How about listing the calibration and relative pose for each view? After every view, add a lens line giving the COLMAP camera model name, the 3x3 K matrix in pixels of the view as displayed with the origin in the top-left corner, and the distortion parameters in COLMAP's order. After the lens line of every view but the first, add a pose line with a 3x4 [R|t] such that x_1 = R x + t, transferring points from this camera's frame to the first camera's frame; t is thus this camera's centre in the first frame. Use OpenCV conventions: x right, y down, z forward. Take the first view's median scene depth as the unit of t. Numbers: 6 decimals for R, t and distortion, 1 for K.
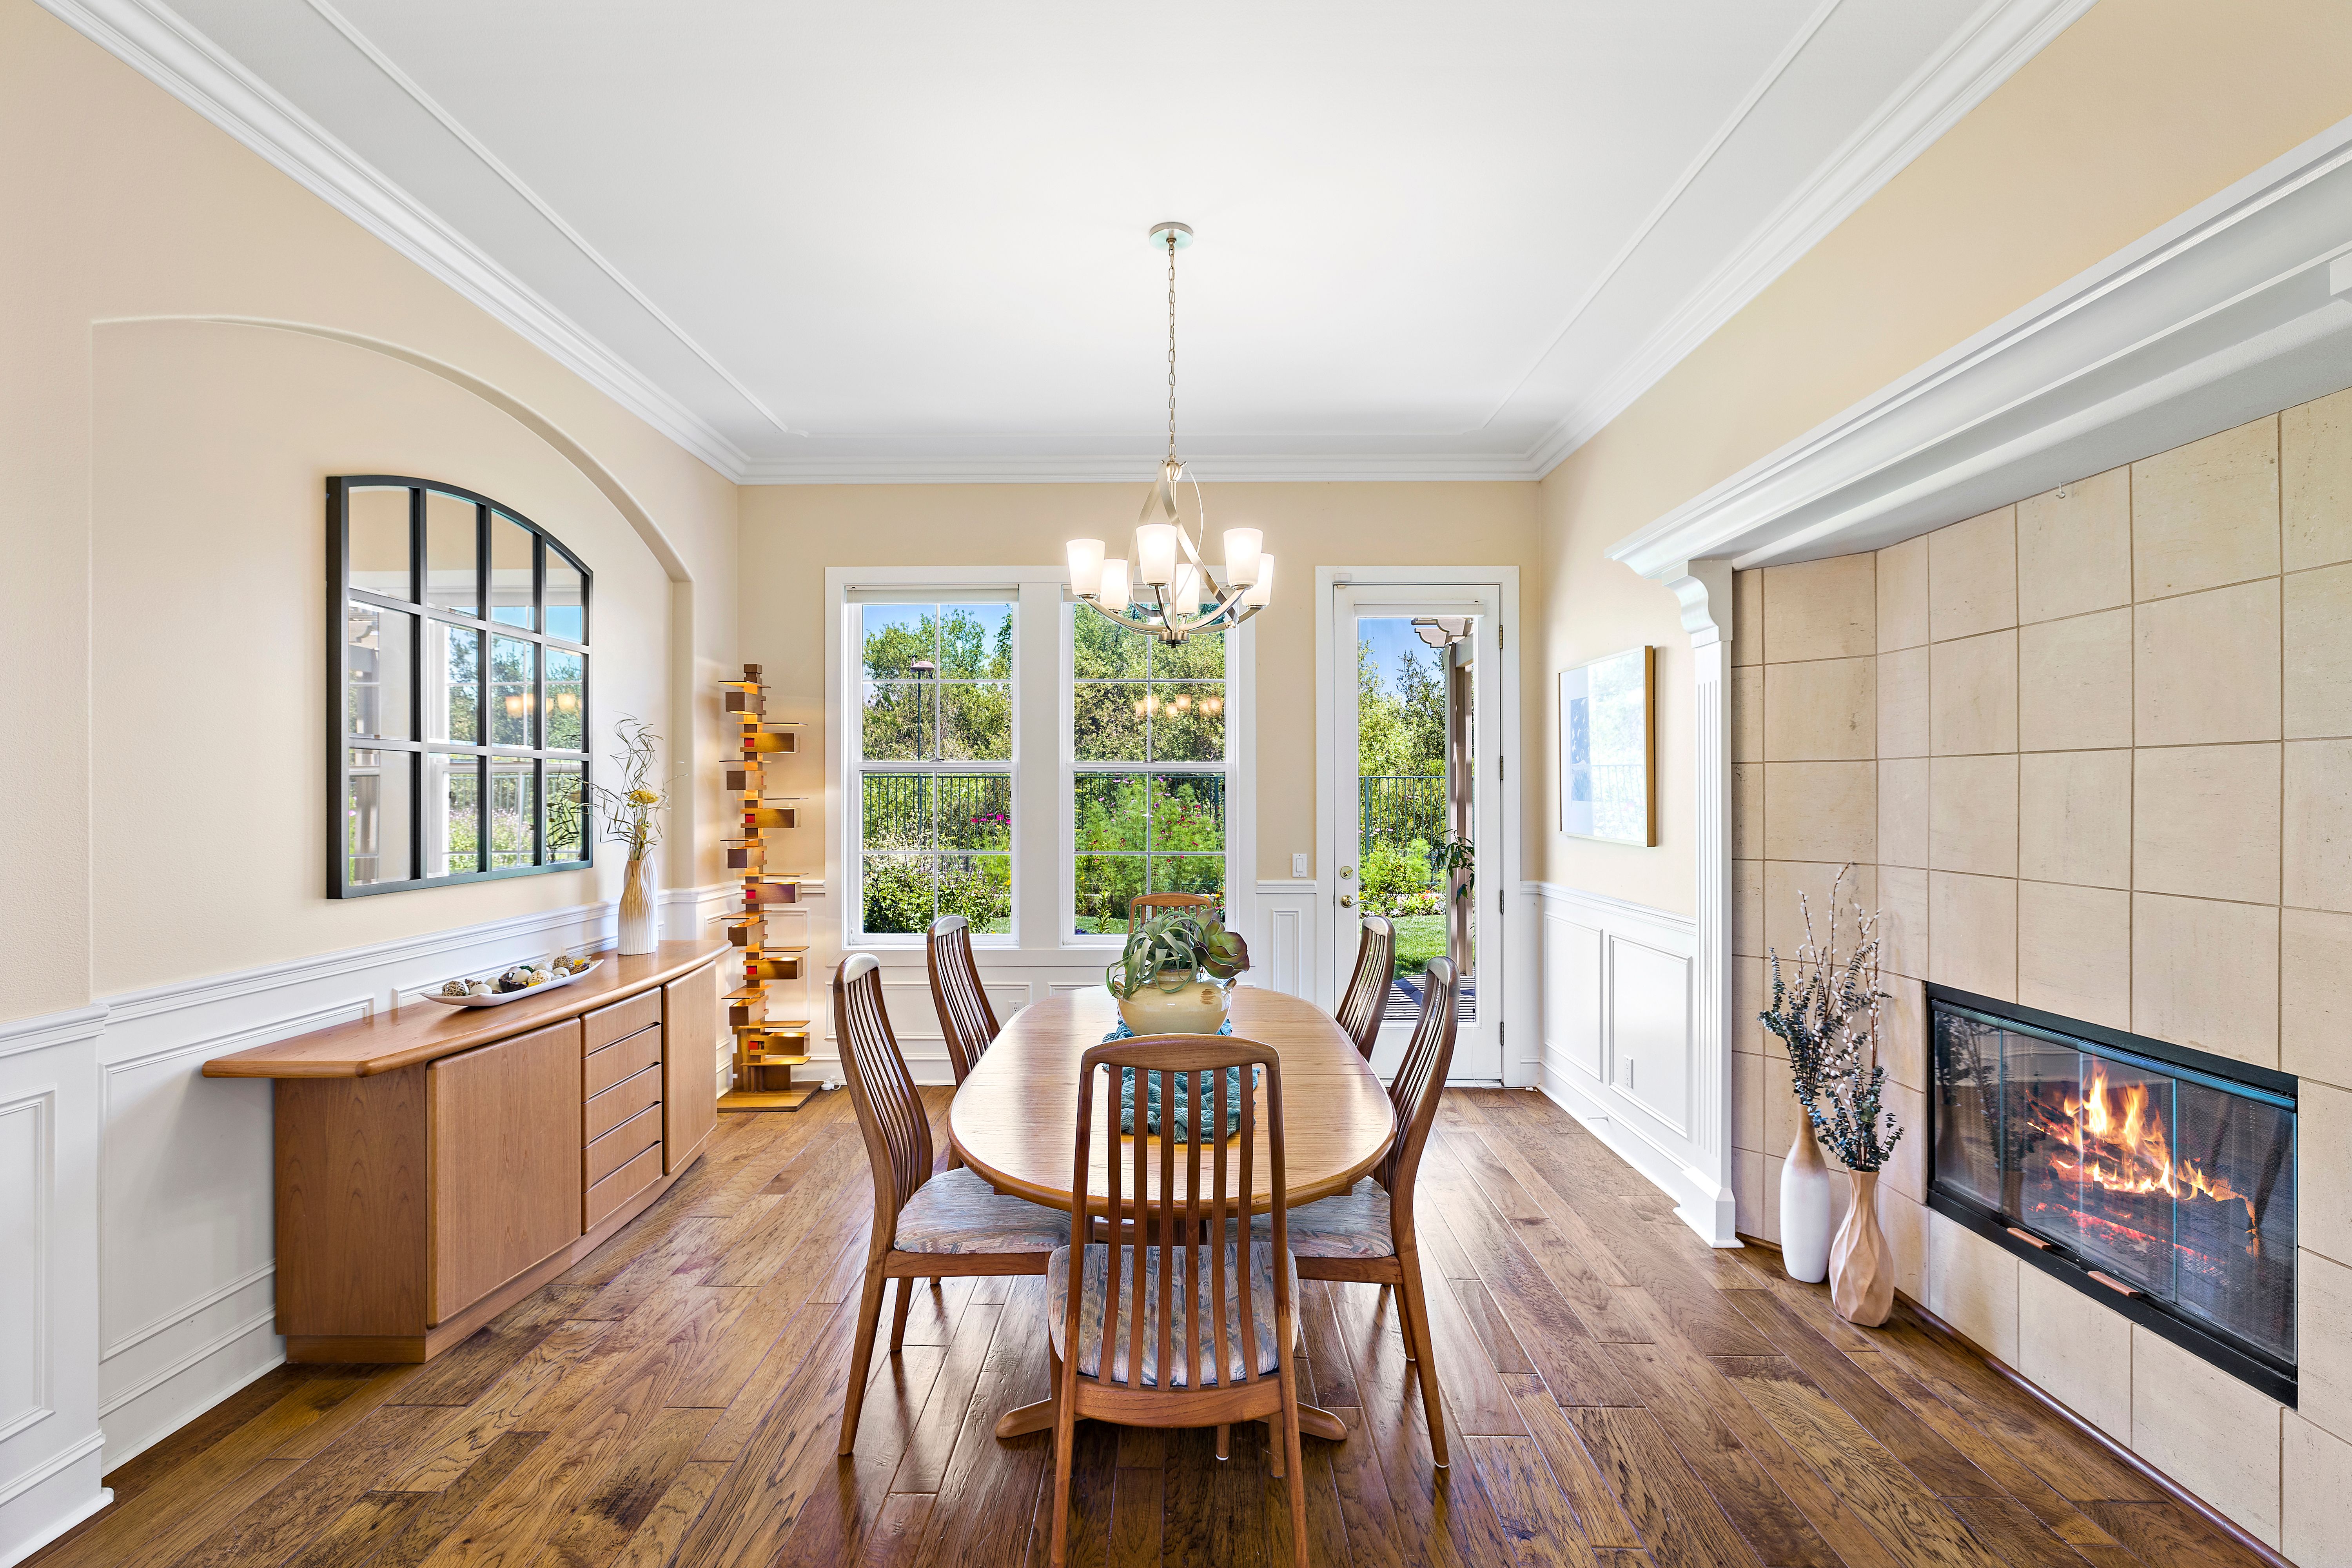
lens RADIAL K [[1061.0, 0, 1174.8], [0, 1061.0, 787.8], [0, 0, 1]] dist [-0.000759, -0.000049]
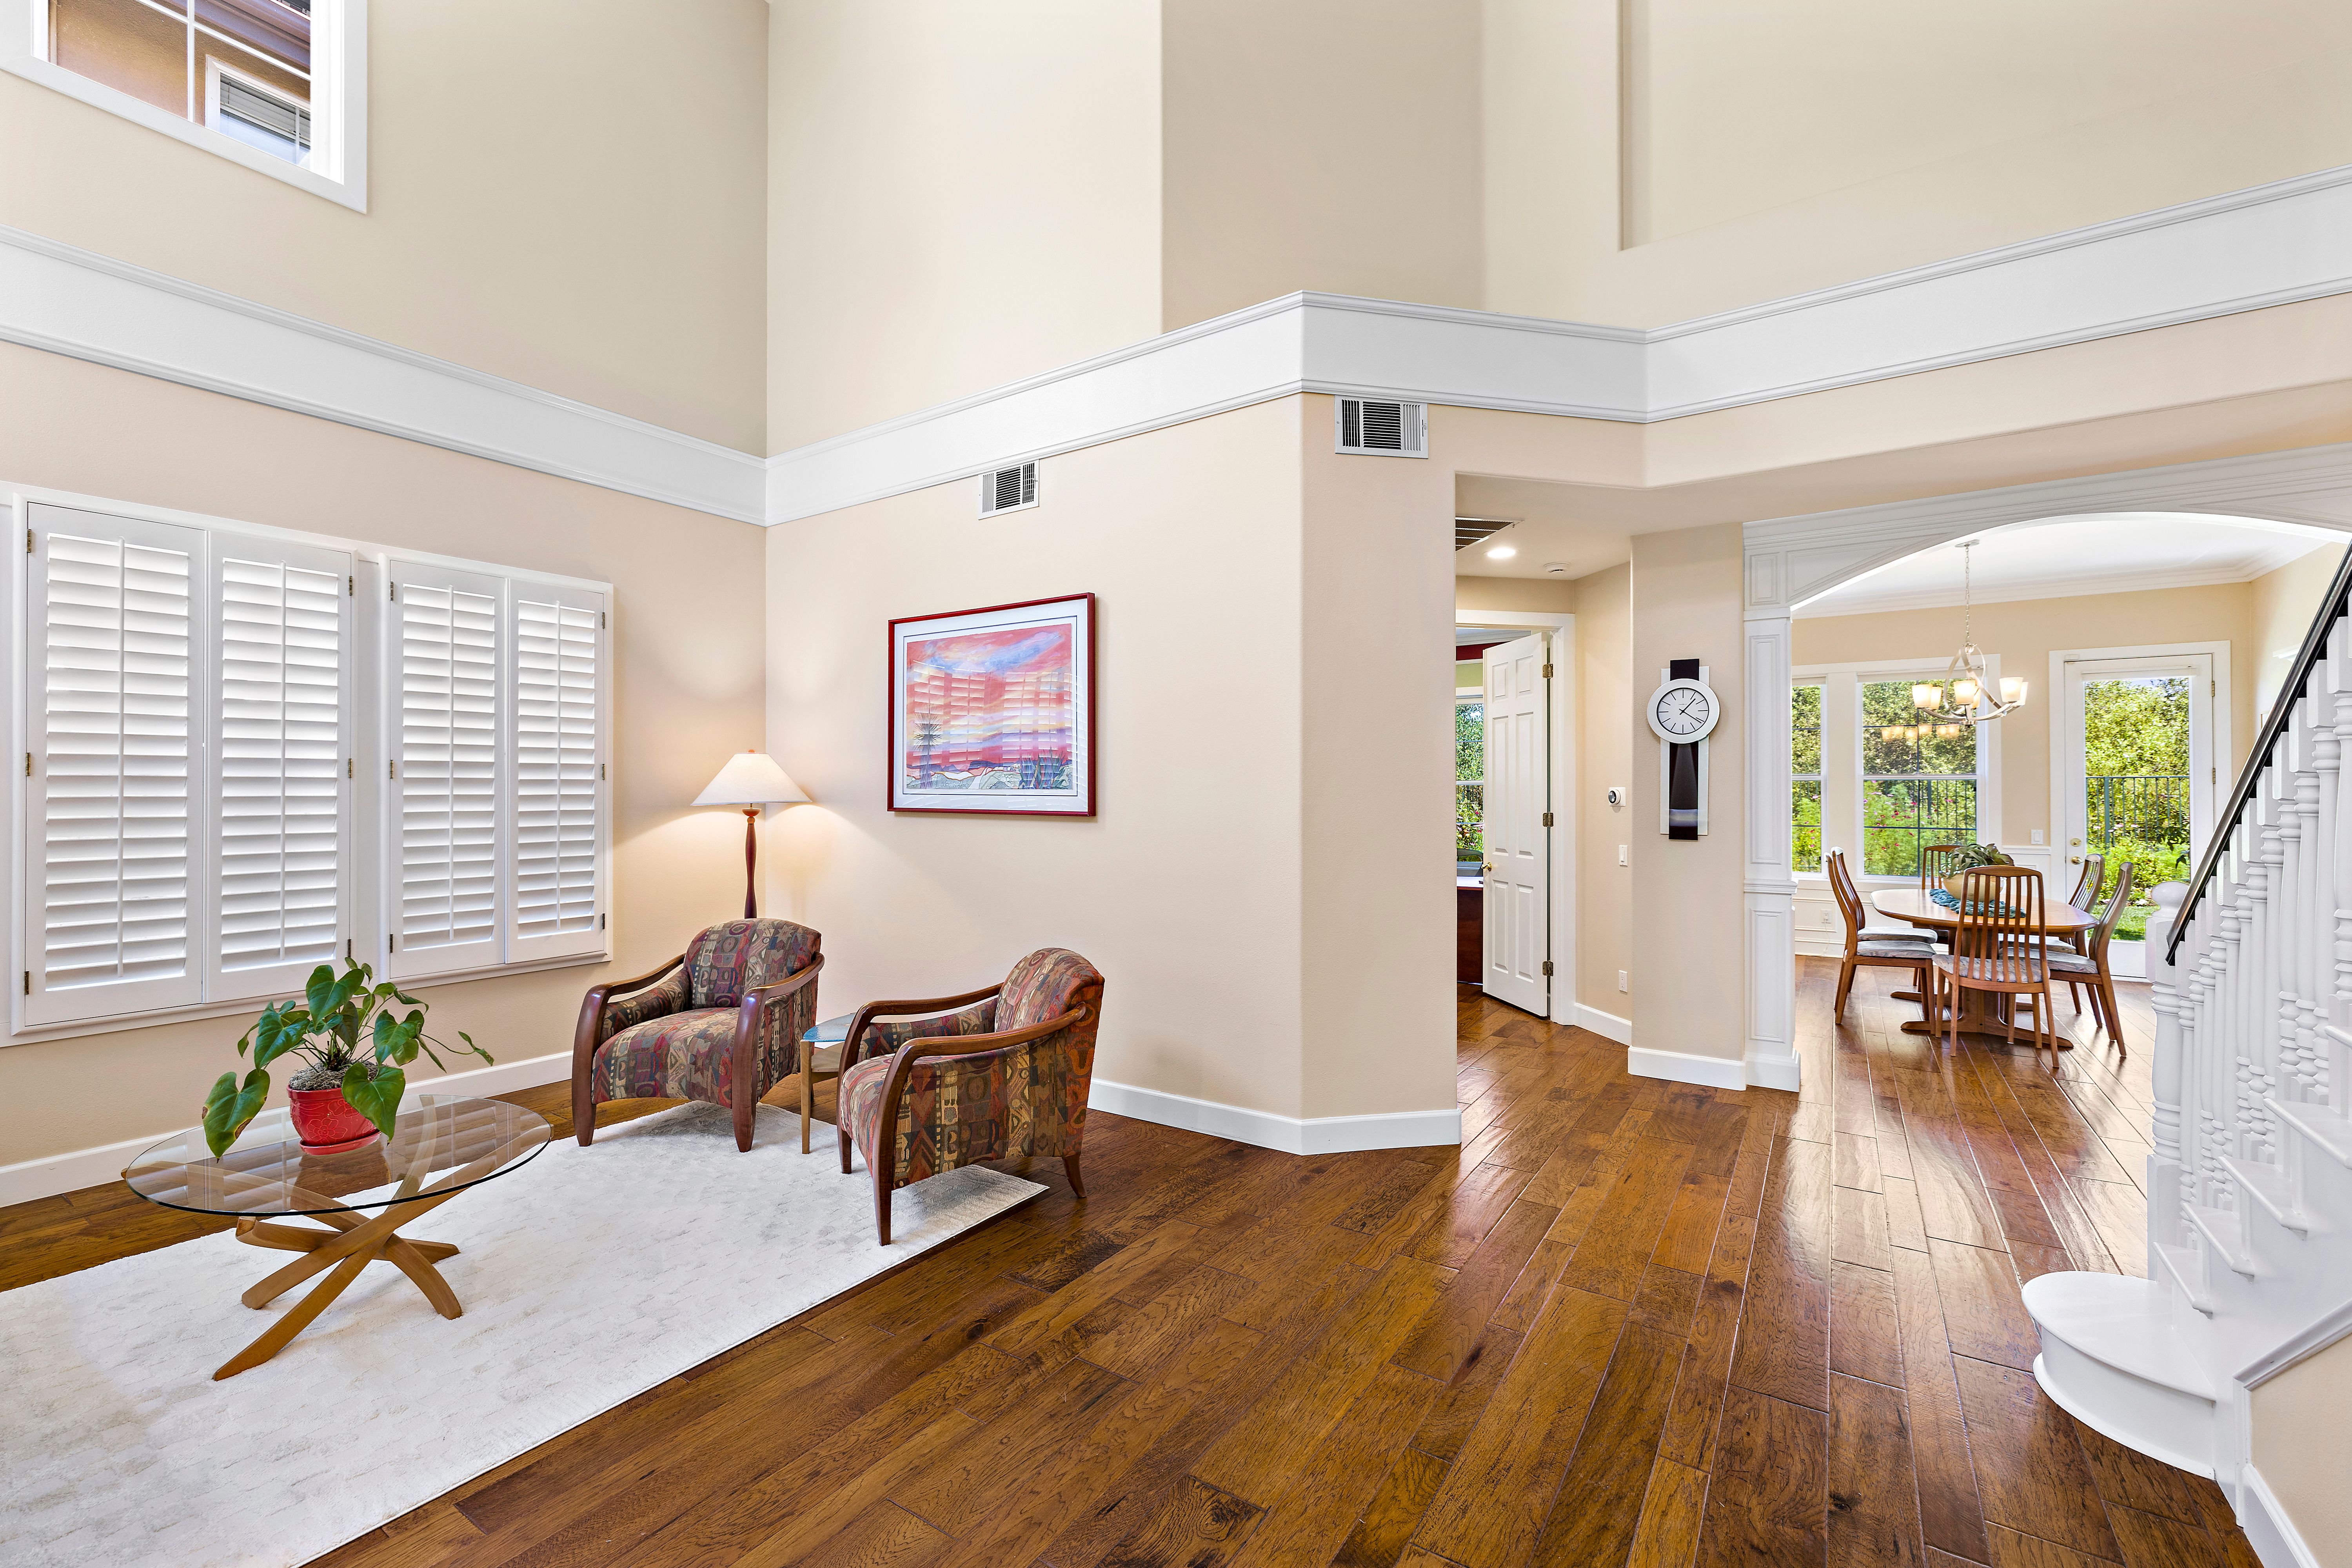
lens RADIAL K [[968.6, 0, 1176.0], [0, 968.6, 784.0], [0, 0, 1]] dist [0.000542, 0.000044]
pose [[0.829302, -0.005250, -0.558775, -0.177570], [0.003199, 0.999984, -0.004648, -0.006058], [0.558791, 0.002066, 0.829306, -1.178246]]
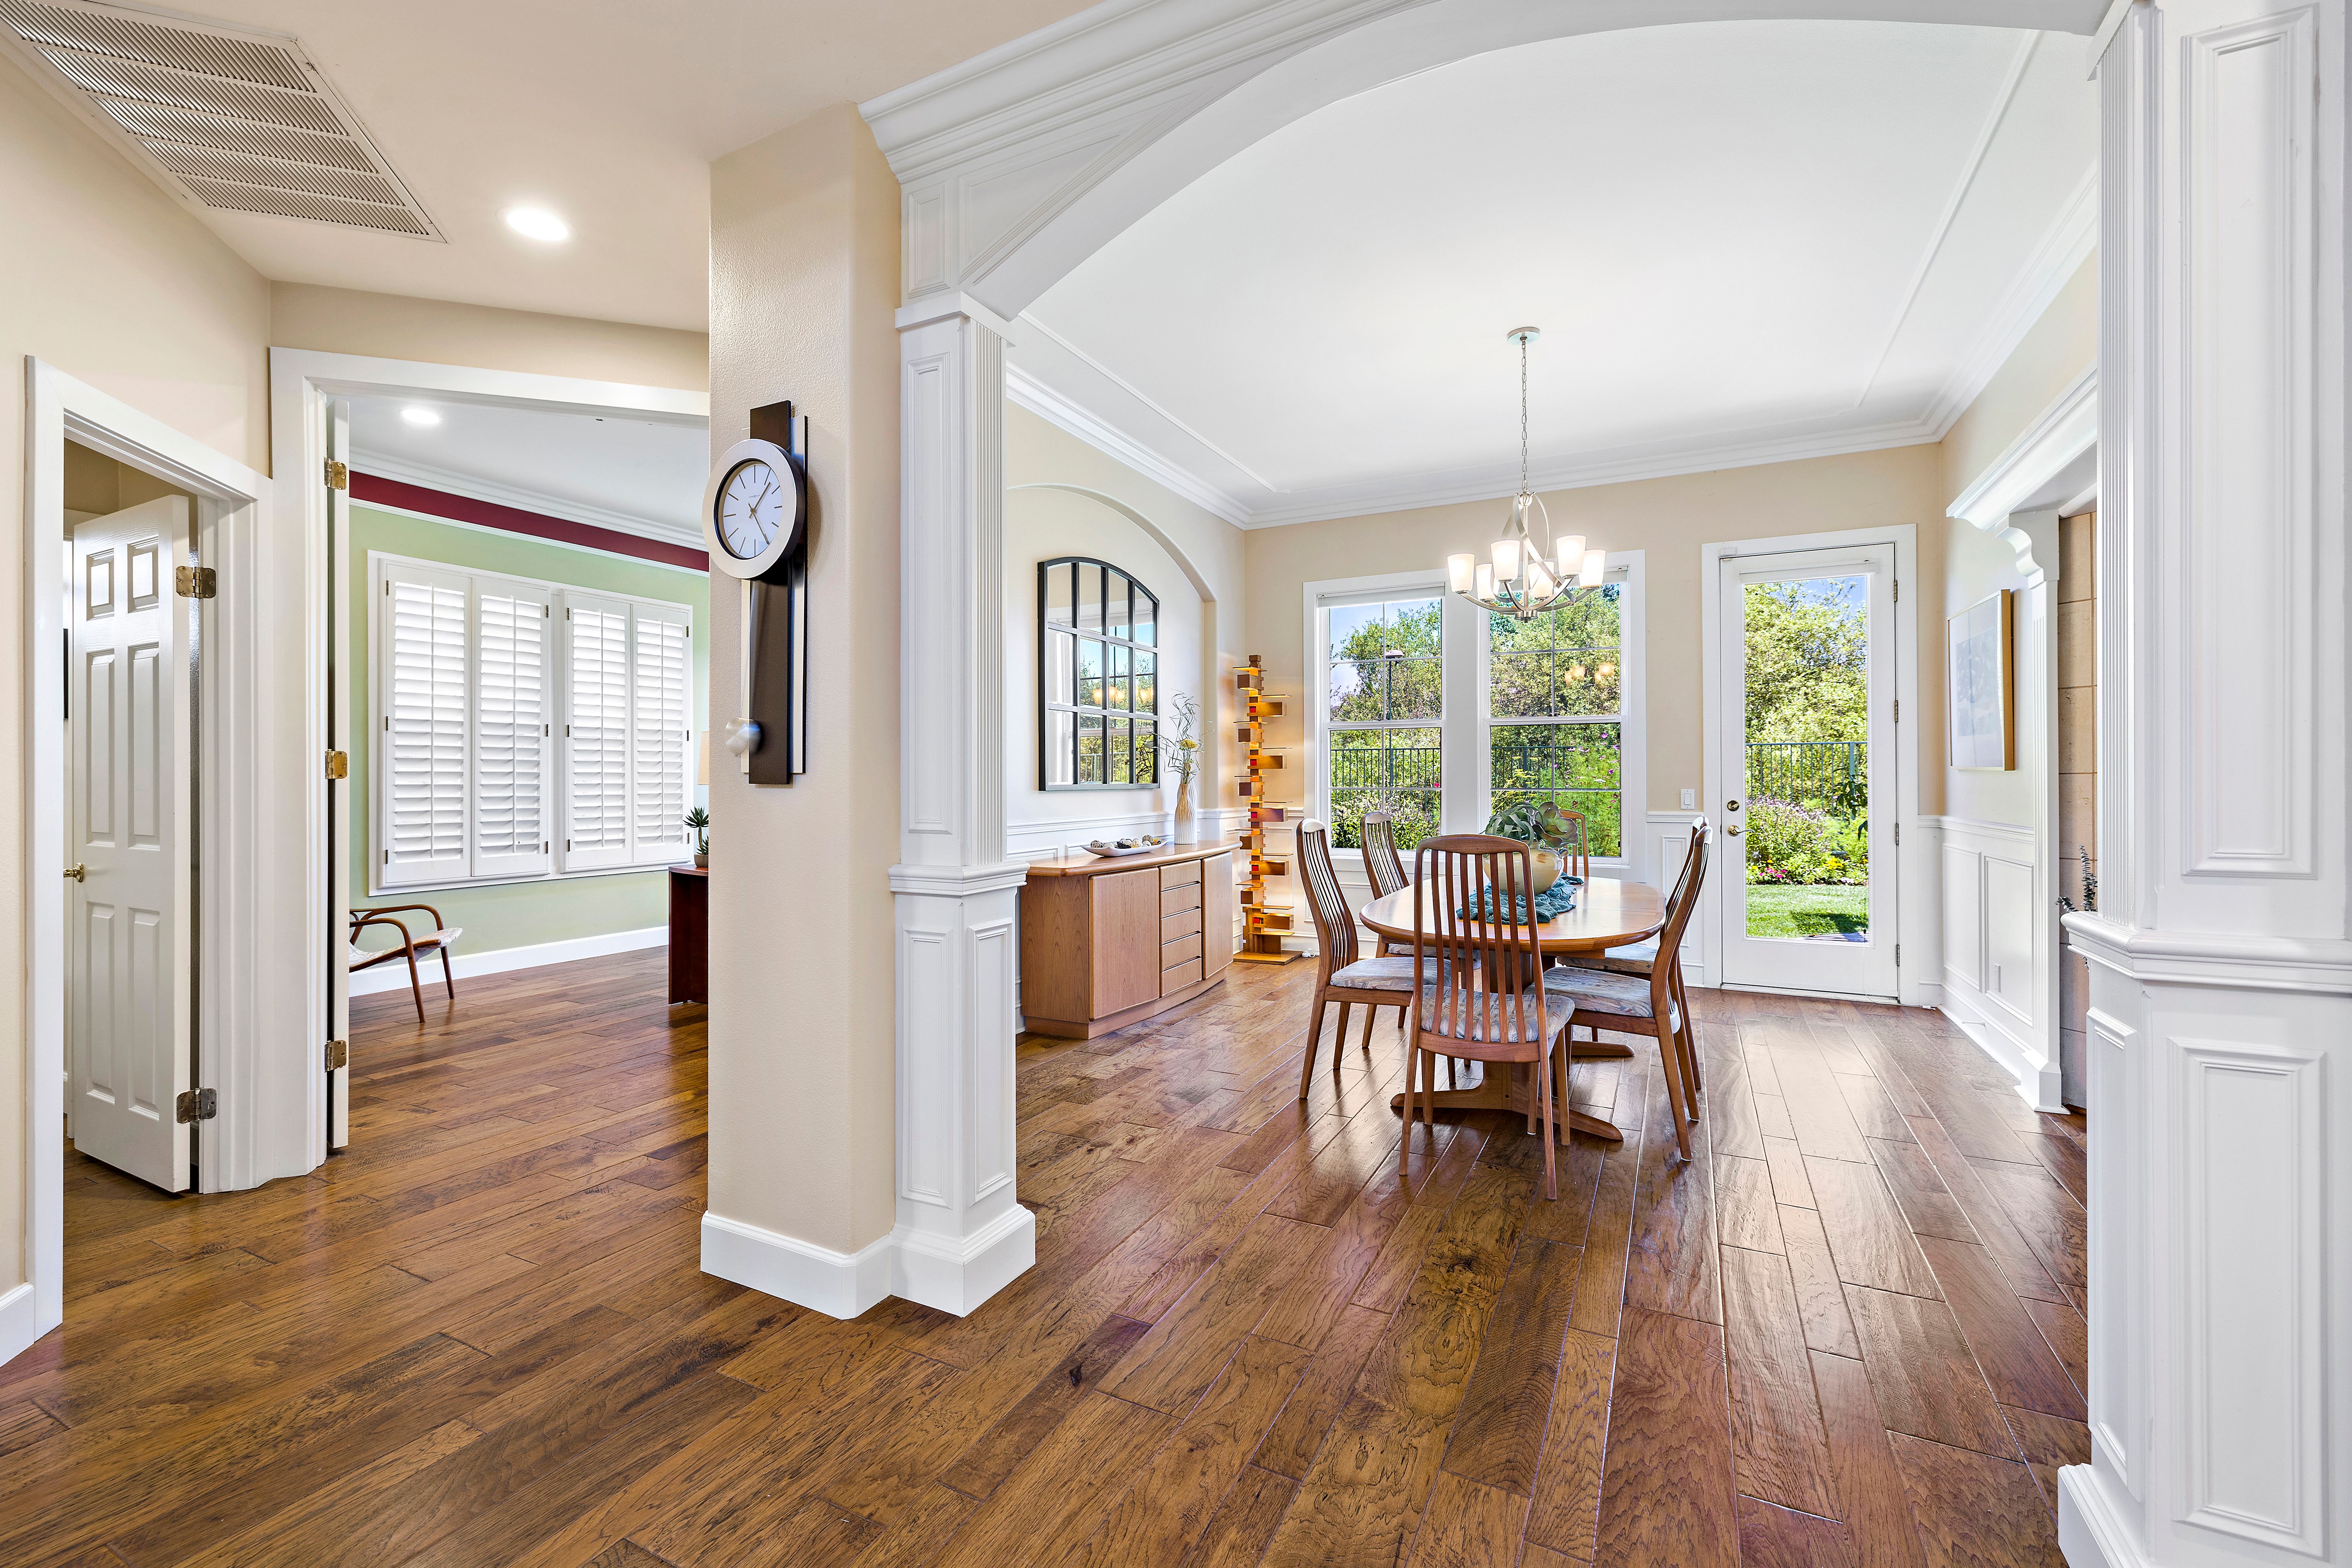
lens RADIAL K [[991.1, 0, 1165.3], [0, 991.1, 768.9], [0, 0, 1]] dist [0.001887, 0.000547]
pose [[0.890352, -0.004283, -0.455252, 0.125956], [0.003363, 0.999990, -0.002830, 0.049893], [0.455260, 0.000989, 0.890358, -0.301519]]
